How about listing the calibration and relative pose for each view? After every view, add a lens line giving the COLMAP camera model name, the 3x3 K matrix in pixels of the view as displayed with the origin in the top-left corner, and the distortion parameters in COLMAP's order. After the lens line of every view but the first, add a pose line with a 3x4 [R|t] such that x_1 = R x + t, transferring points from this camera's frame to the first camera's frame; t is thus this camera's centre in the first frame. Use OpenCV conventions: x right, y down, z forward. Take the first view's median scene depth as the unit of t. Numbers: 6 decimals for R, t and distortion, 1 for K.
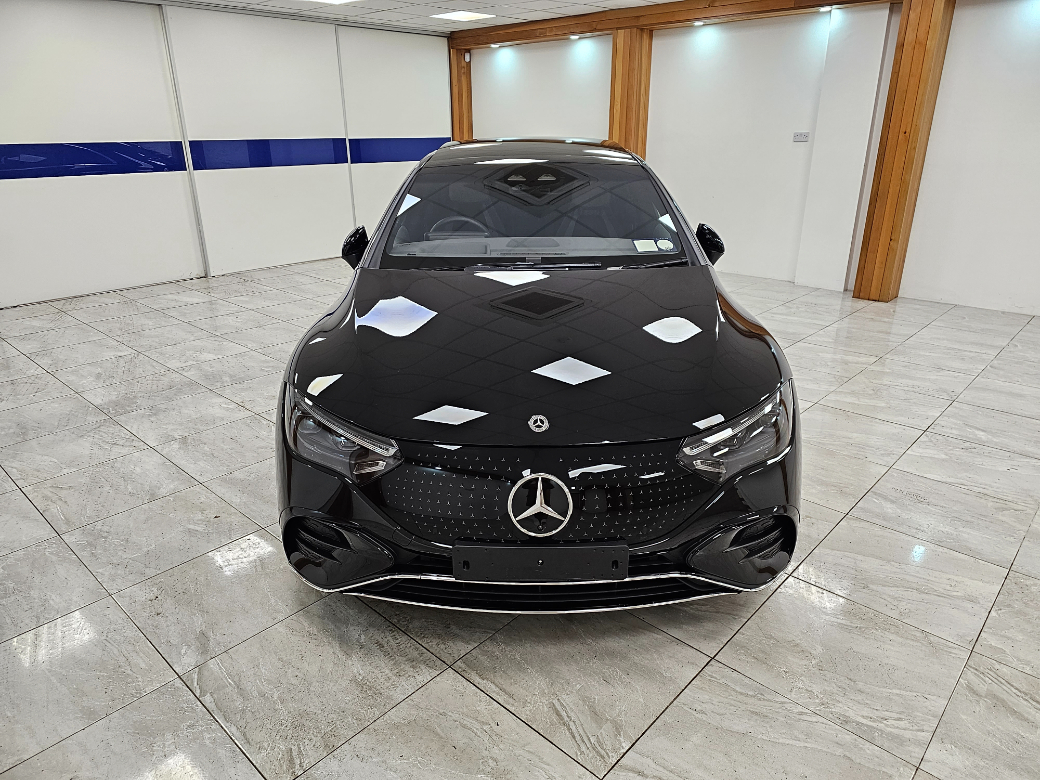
lens RADIAL K [[707.8, 0, 523.4], [0, 707.8, 390.3], [0, 0, 1]] dist [0.032440, -0.007211]
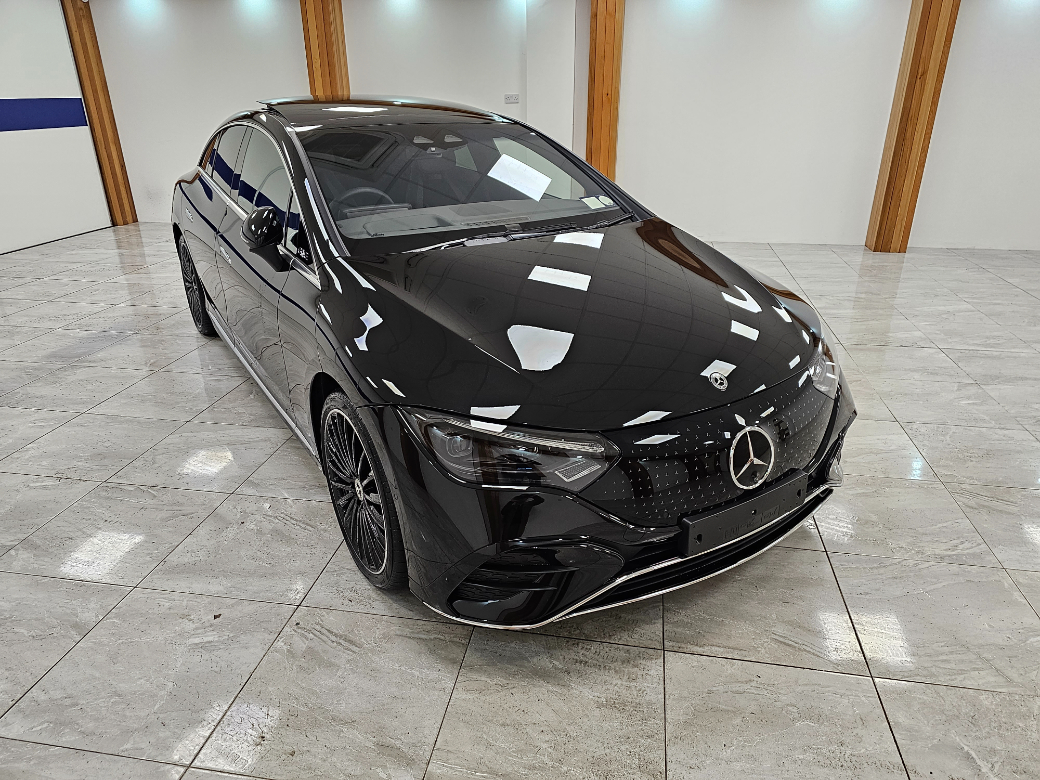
lens RADIAL K [[701.0, 0, 532.7], [0, 701.0, 393.0], [0, 0, 1]] dist [0.045857, -0.033438]
pose [[0.830211, -0.217264, 0.513368, -0.423230], [0.192316, 0.976012, 0.102050, -0.052289], [-0.523225, 0.014006, 0.852080, 0.175201]]
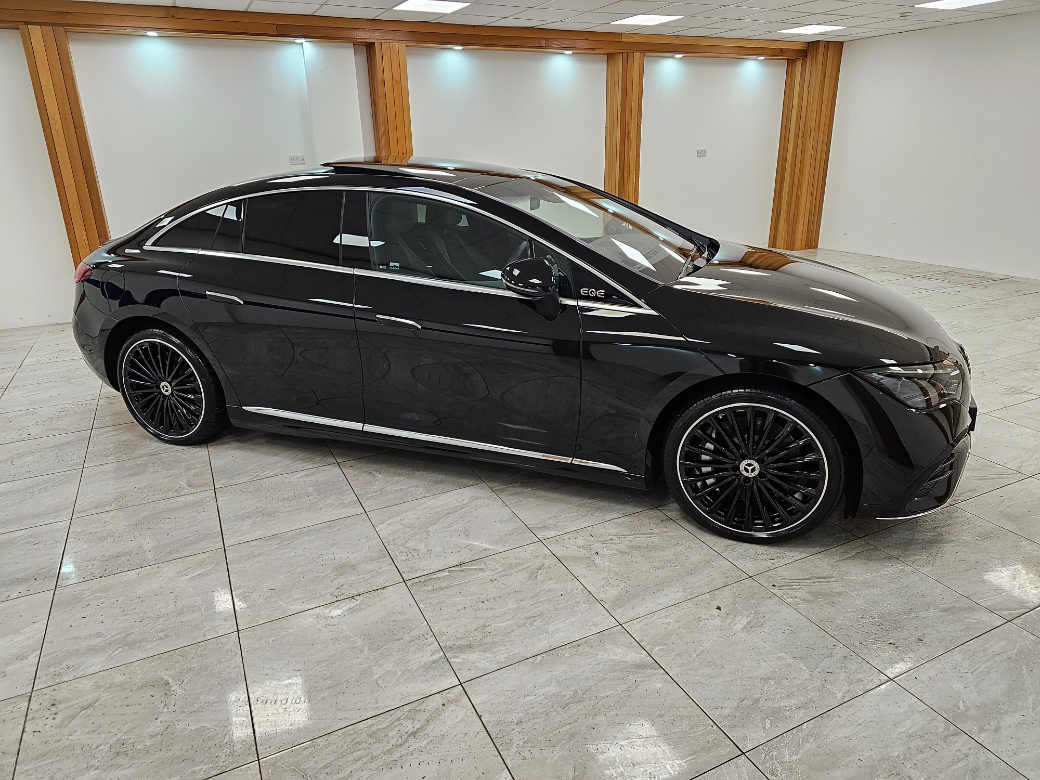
lens RADIAL K [[707.8, 0, 523.4], [0, 707.8, 390.3], [0, 0, 1]] dist [0.032440, -0.007211]
pose [[0.339454, -0.313144, 0.886968, -0.994503], [0.354719, 0.915954, 0.187622, -0.241073], [-0.871175, 0.250935, 0.422002, 0.689346]]
